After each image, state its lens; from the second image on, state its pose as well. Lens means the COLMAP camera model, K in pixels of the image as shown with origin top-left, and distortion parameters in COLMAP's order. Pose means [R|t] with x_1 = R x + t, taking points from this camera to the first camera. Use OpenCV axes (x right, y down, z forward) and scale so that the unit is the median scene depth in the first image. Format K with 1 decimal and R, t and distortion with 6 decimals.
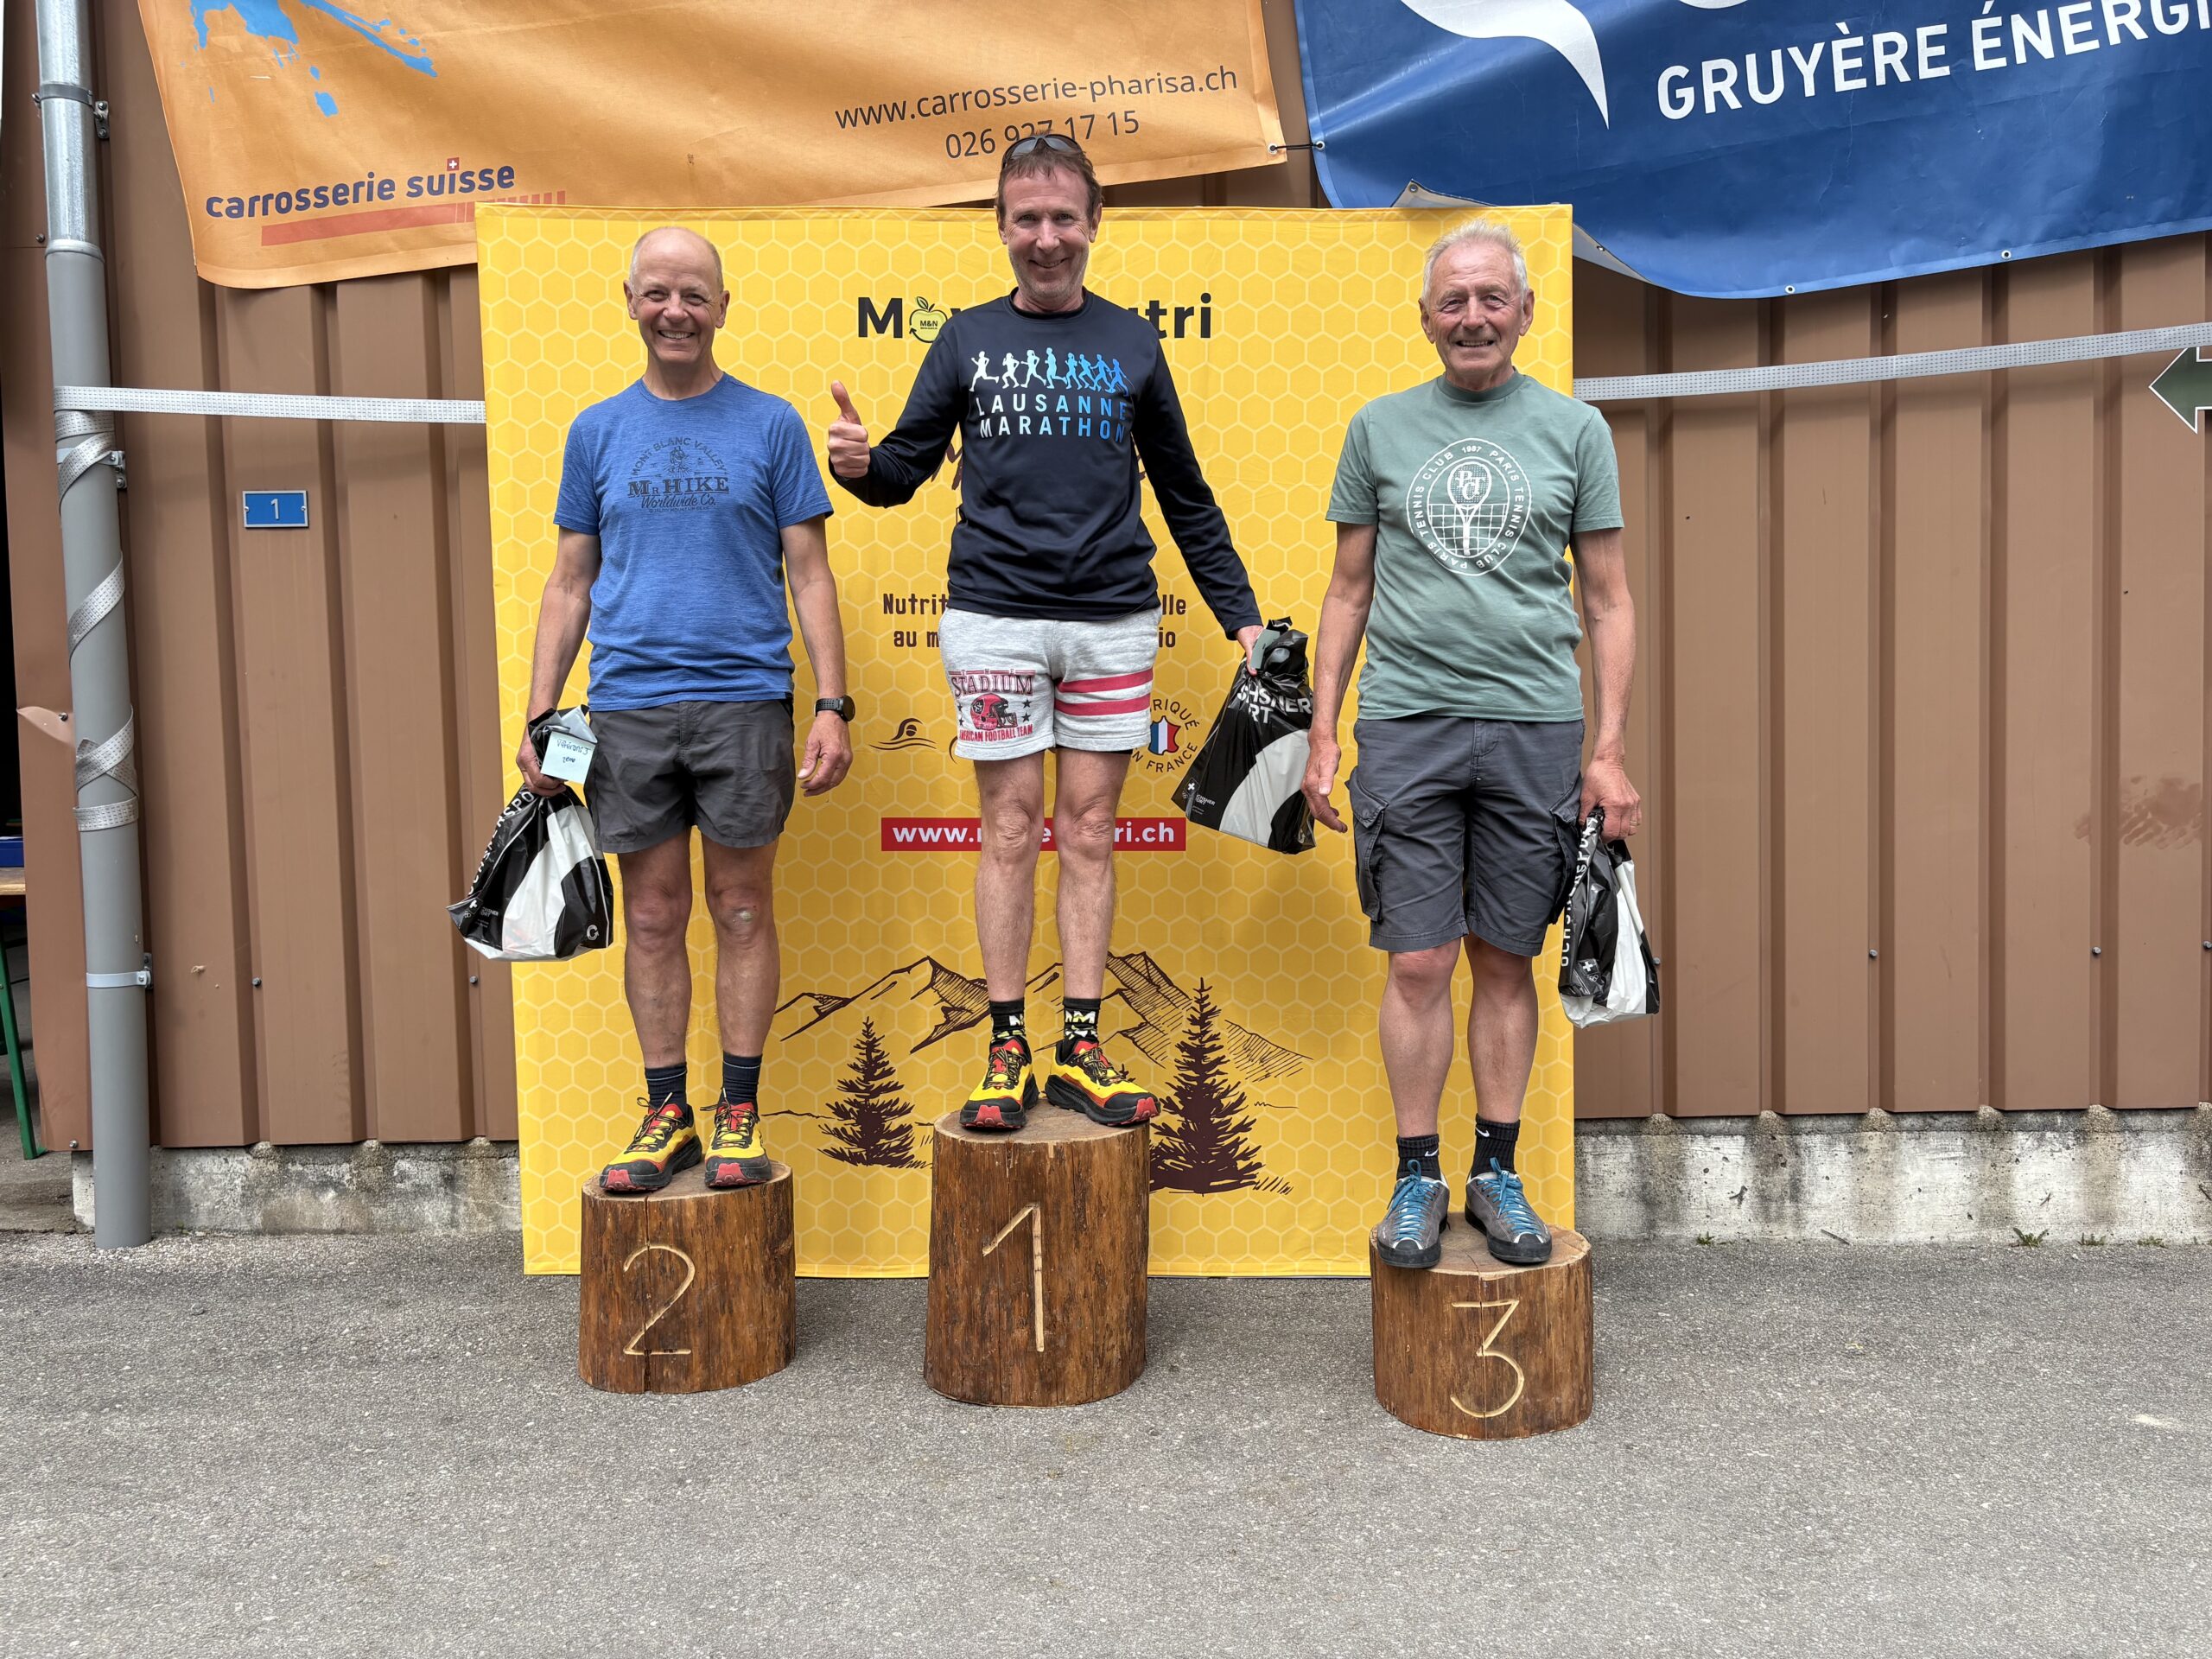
lens RADIAL K [[1649.7, 0, 1114.2], [0, 1649.7, 841.8], [0, 0, 1]] dist [0.075352, -0.081360]
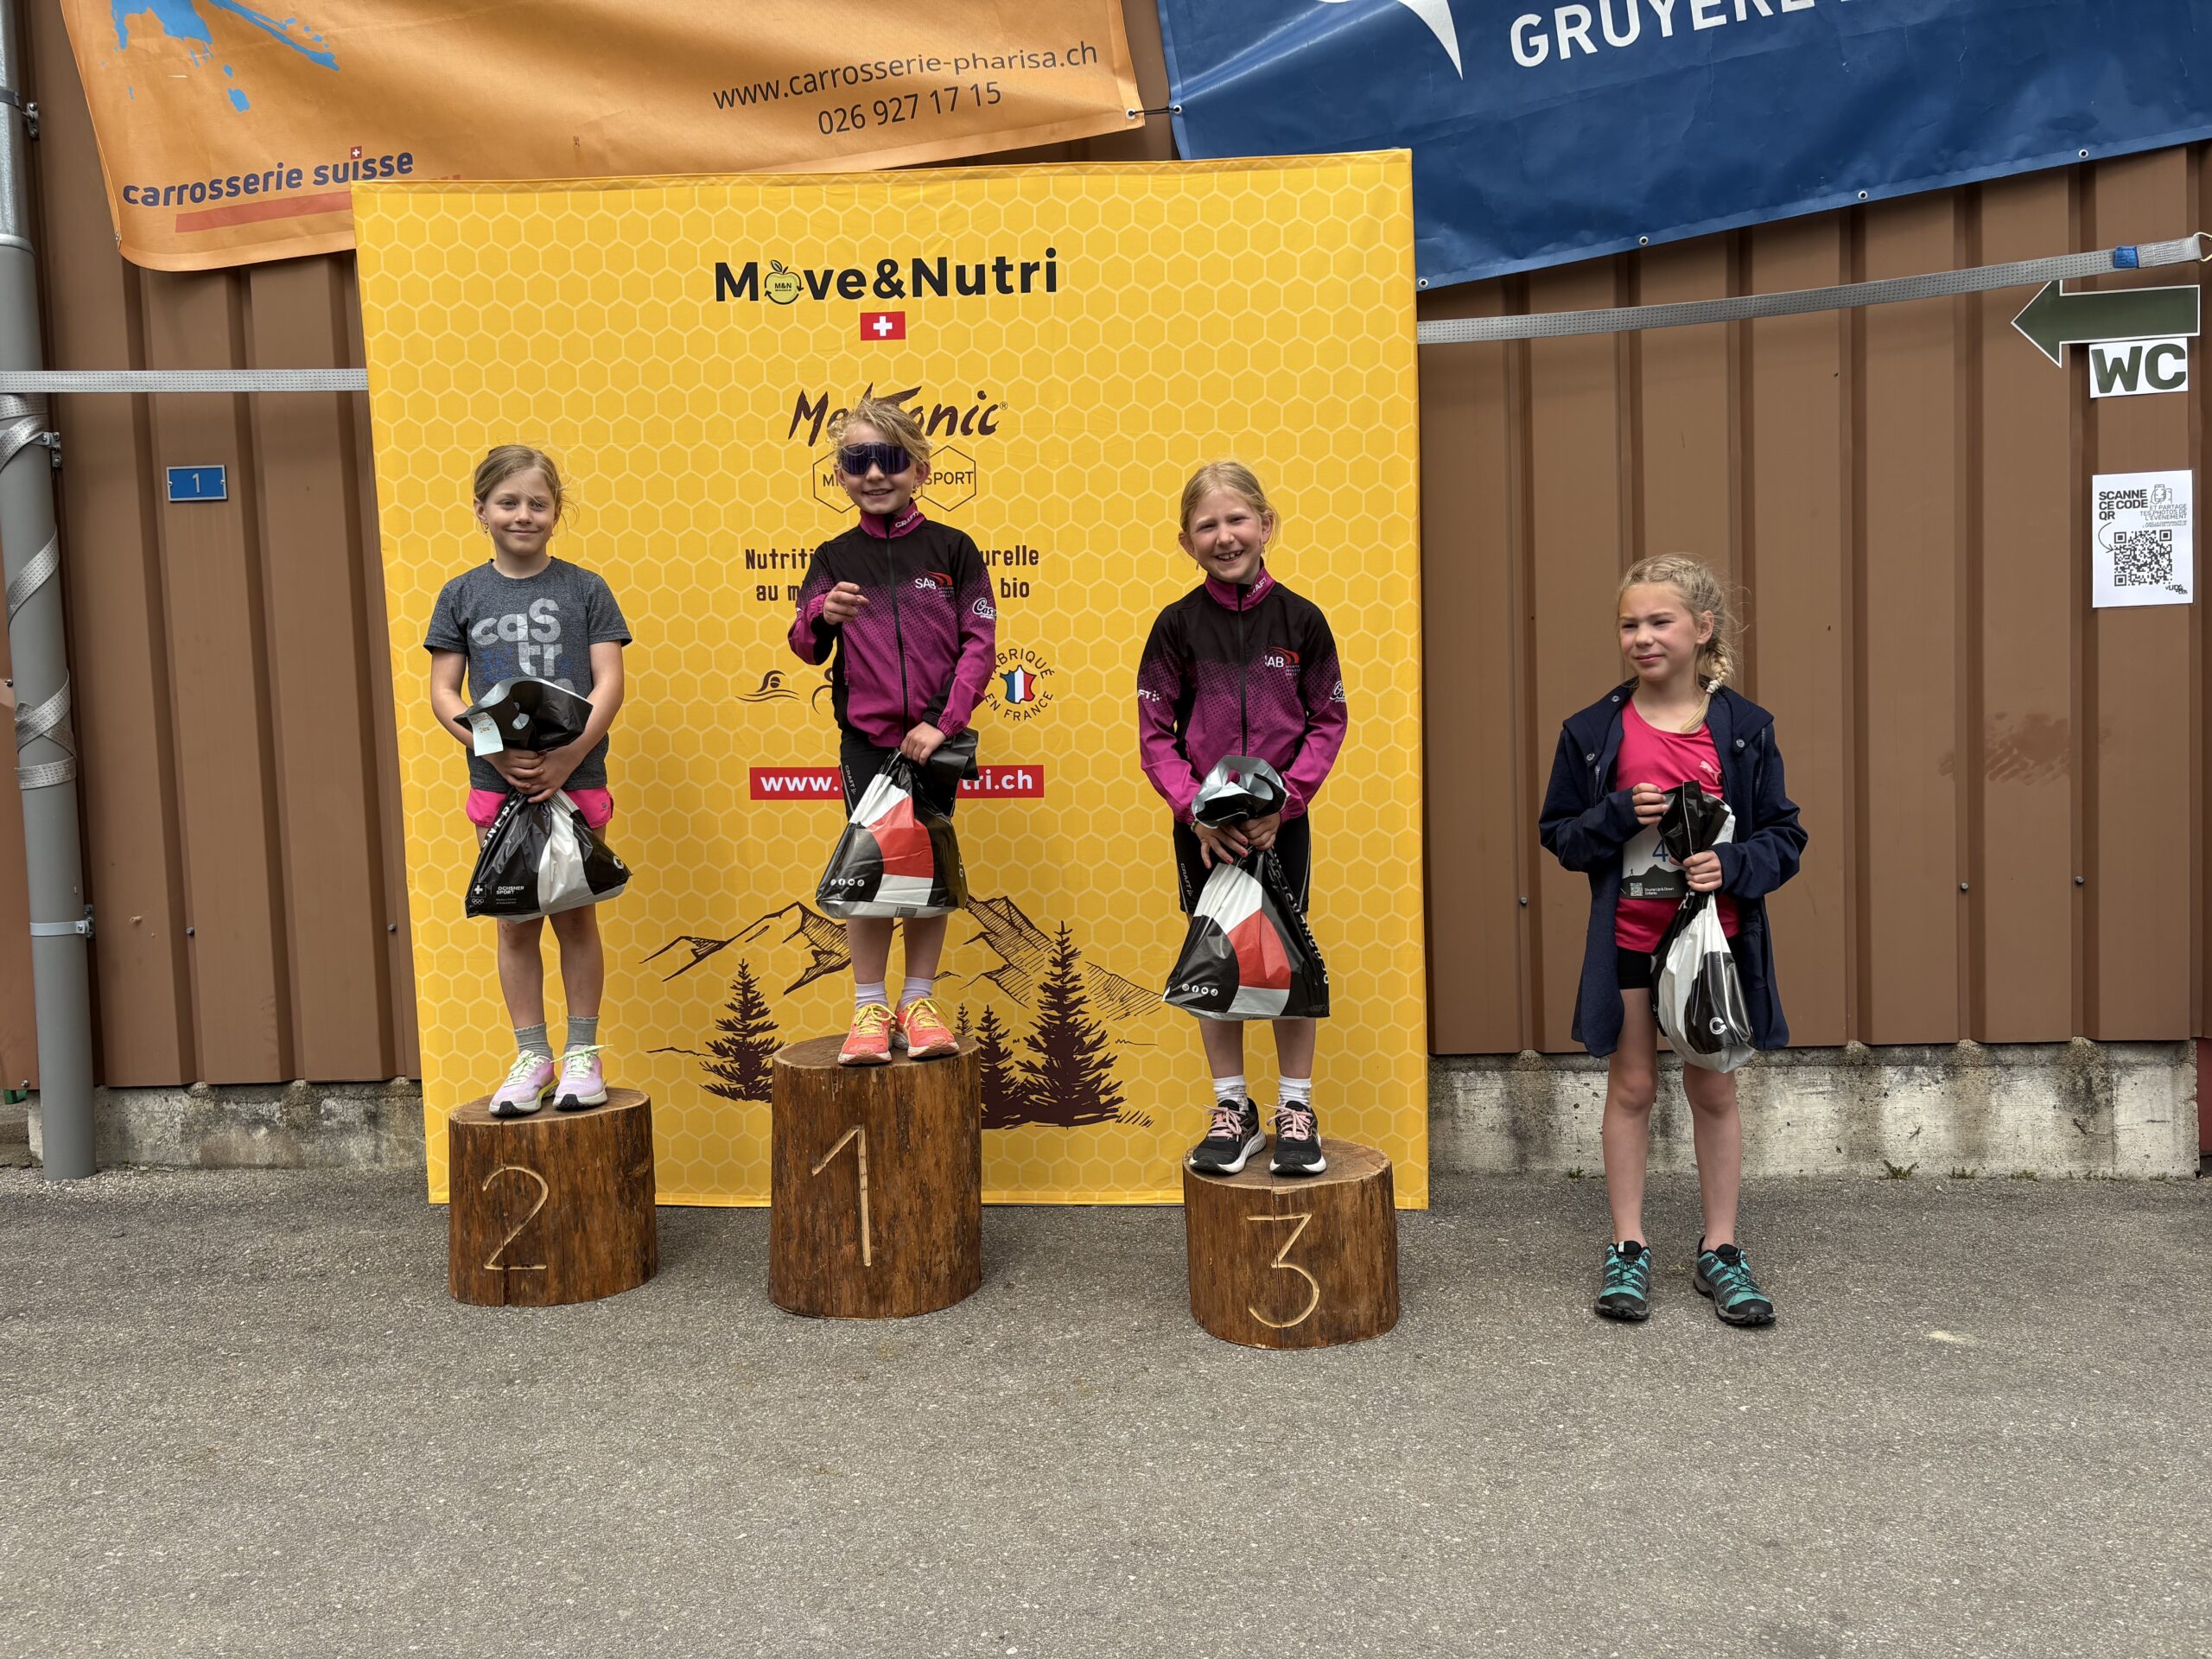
lens RADIAL K [[1645.6, 0, 1111.1], [0, 1645.6, 831.9], [0, 0, 1]] dist [0.079108, -0.085151]
pose [[0.998615, -0.010196, -0.051621, 0.136828], [0.010523, 0.999926, 0.006058, 0.022507], [0.051555, -0.006593, 0.998648, -0.030530]]
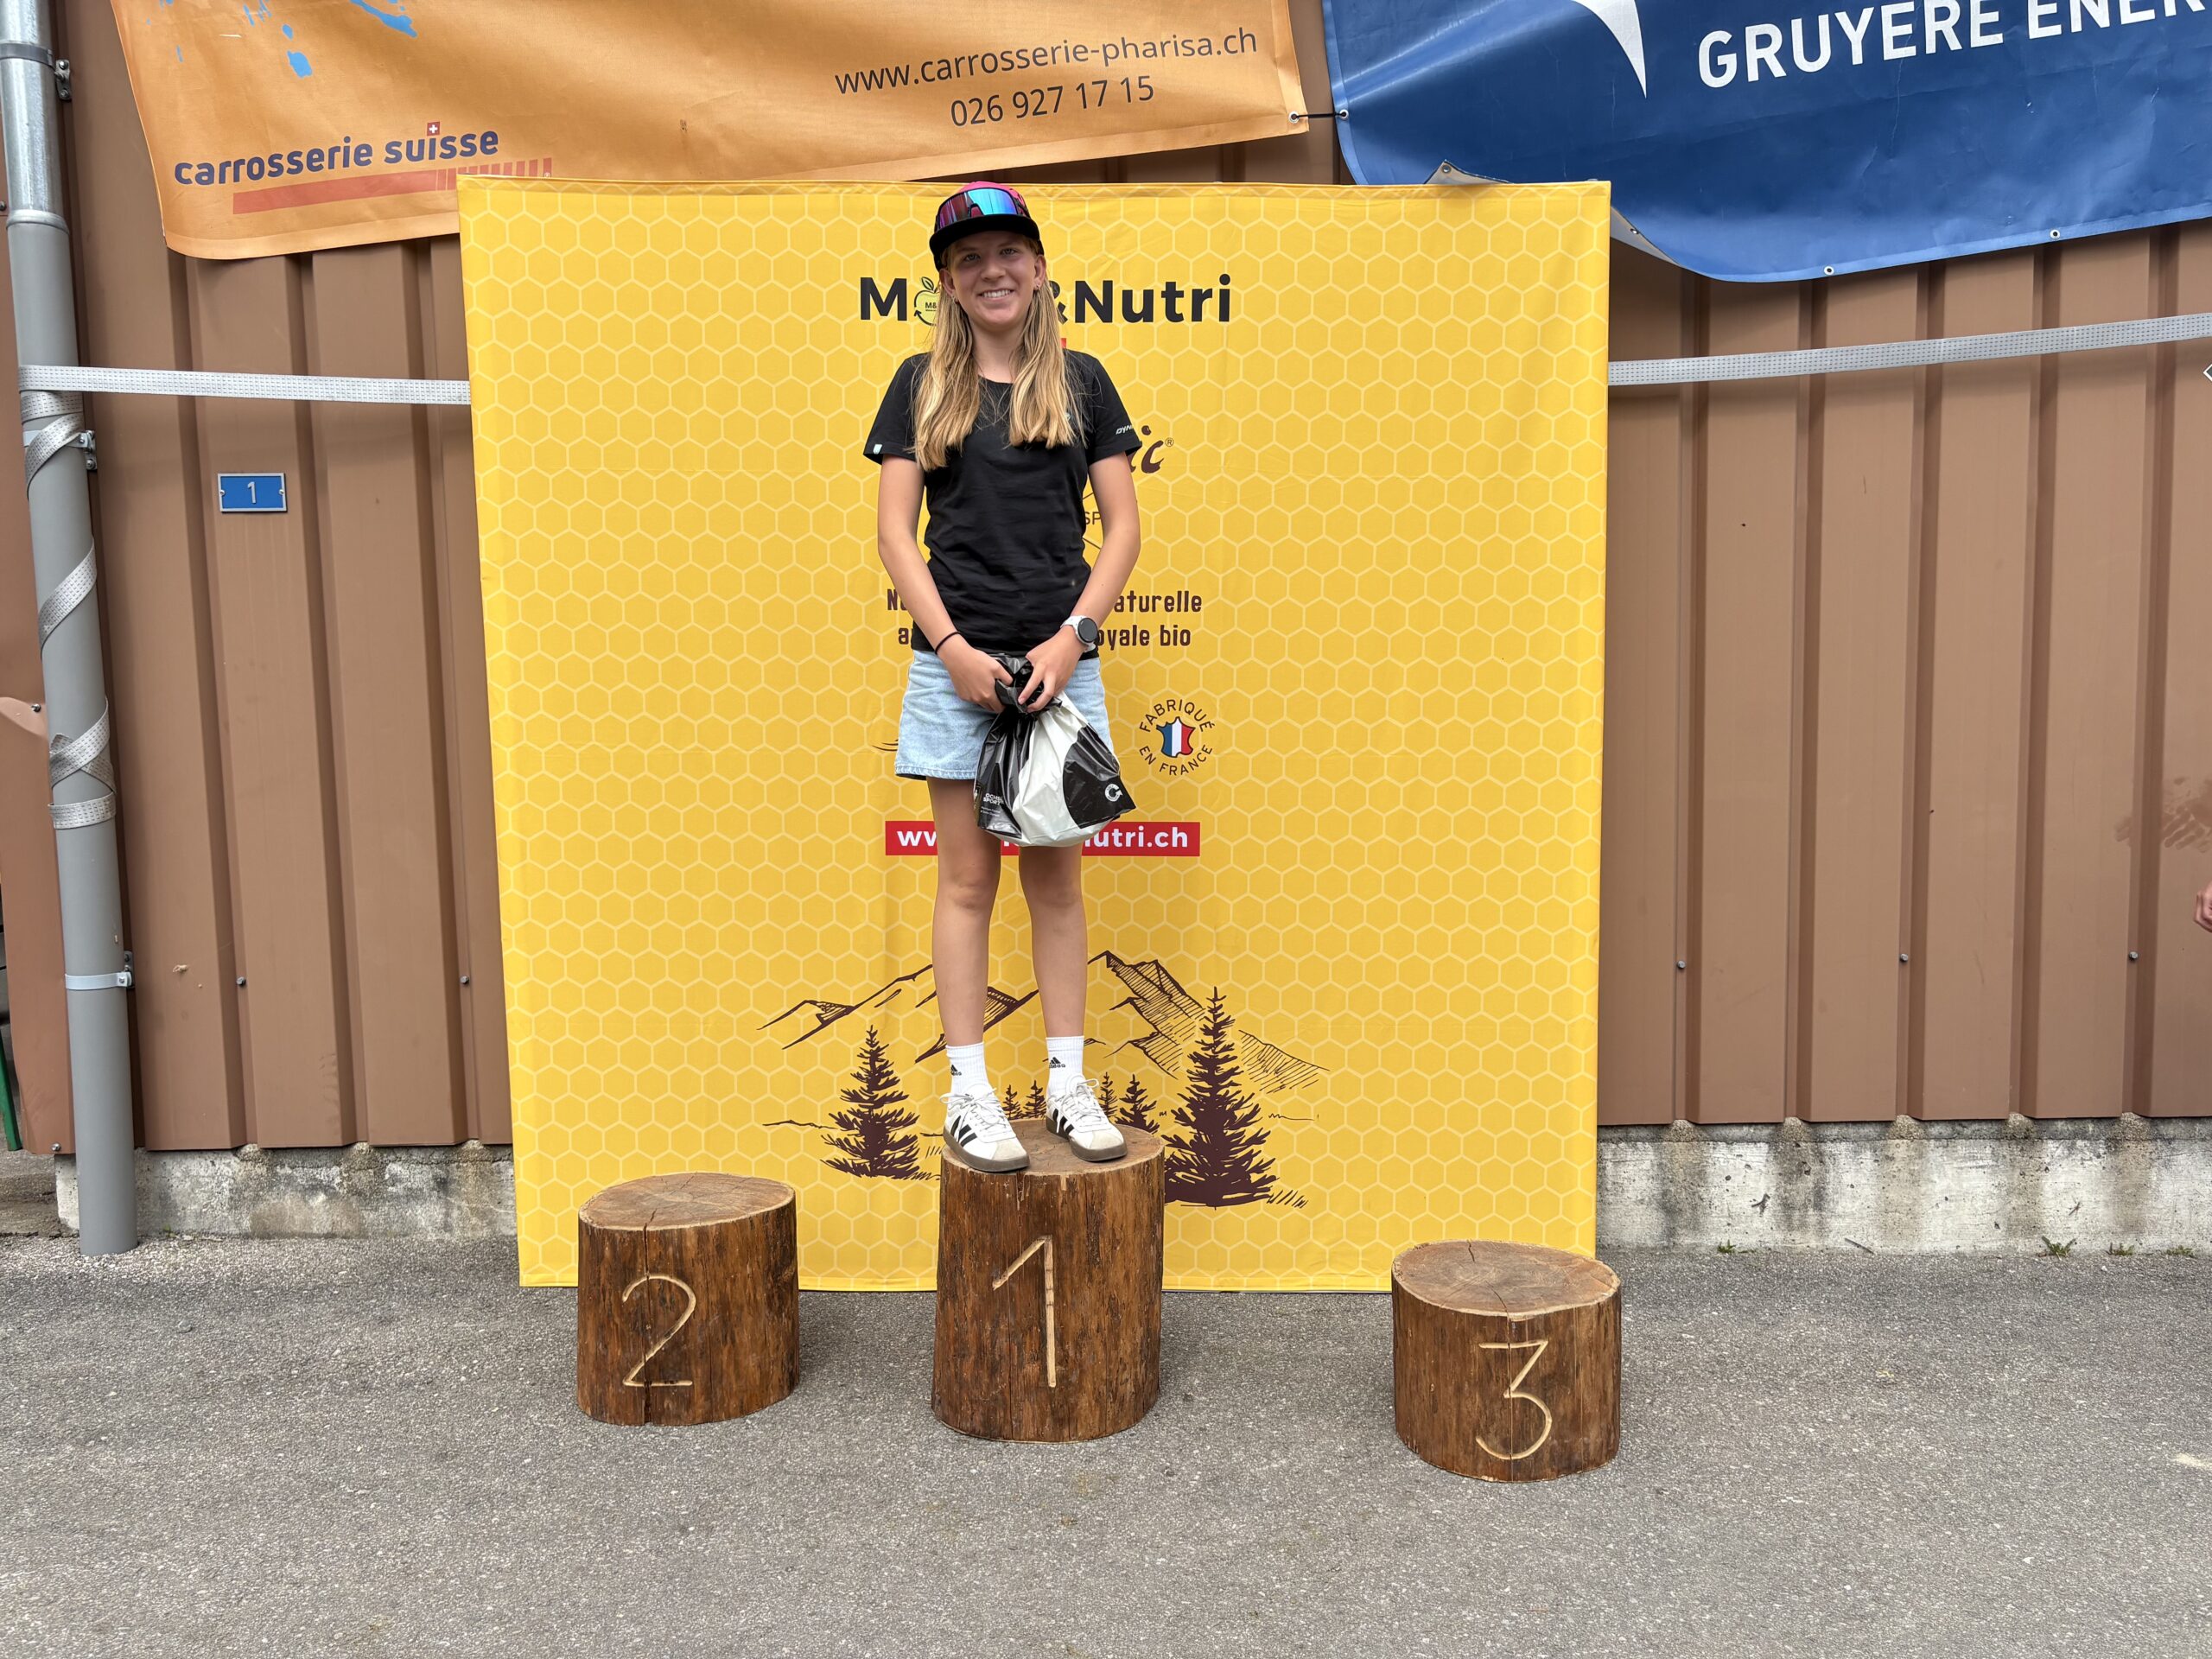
lens RADIAL K [[1648.7, 0, 1109.7], [0, 1648.7, 835.9], [0, 0, 1]] dist [0.076117, -0.083084]
pose [[0.999992, 0.003275, 0.002292, -0.011572], [-0.003359, 0.999279, 0.037815, -0.042704], [-0.002167, -0.037822, 0.999282, 0.034198]]
